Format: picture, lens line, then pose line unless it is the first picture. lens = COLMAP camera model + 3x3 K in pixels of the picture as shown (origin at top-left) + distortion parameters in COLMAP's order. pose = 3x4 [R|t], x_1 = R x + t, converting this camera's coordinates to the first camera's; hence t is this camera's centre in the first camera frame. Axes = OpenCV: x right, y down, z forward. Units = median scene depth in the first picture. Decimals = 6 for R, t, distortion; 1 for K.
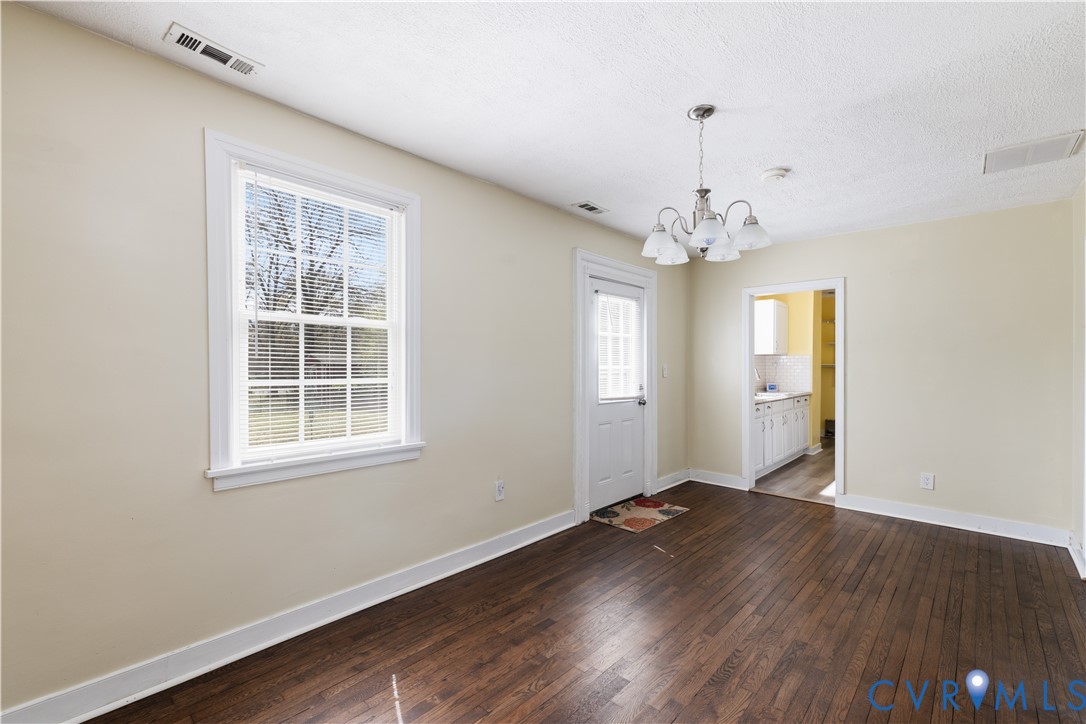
lens RADIAL K [[471.2, 0, 551.9], [0, 471.2, 368.5], [0, 0, 1]] dist [0.012827, 0.000470]
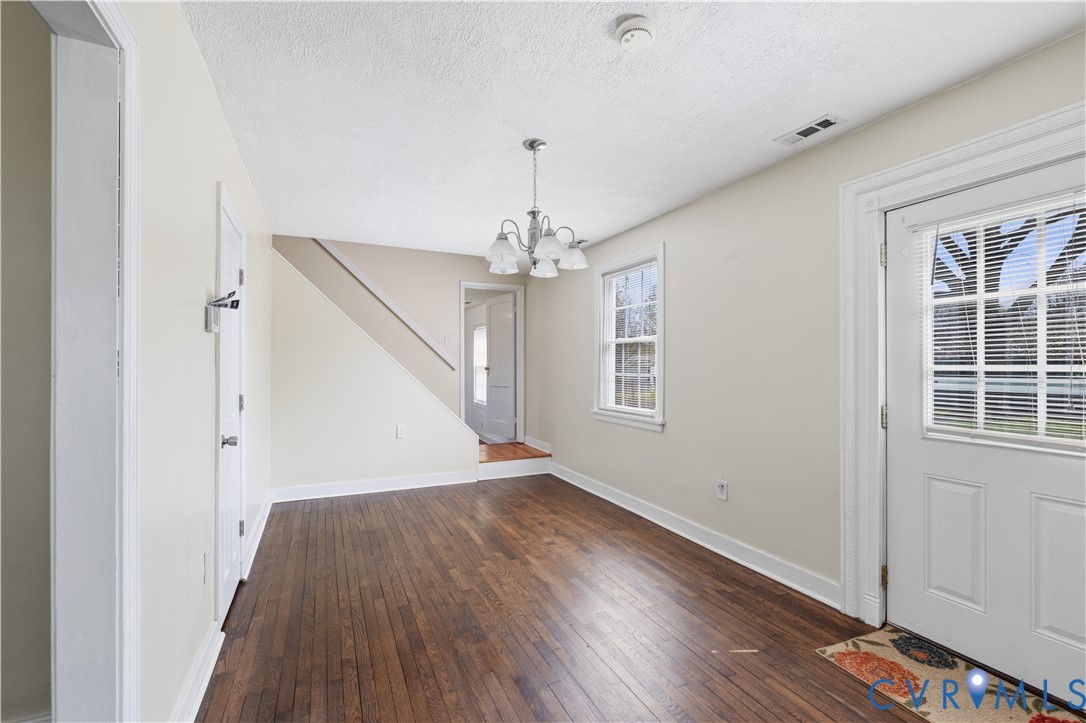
lens RADIAL K [[471.2, 0, 547.2], [0, 471.2, 366.1], [0, 0, 1]] dist [0.012827, 0.000470]
pose [[-0.384090, -0.008838, -0.923253, 0.867980], [-0.011458, 0.999923, -0.004805, 0.003909], [0.923224, 0.008733, -0.384162, 0.936335]]
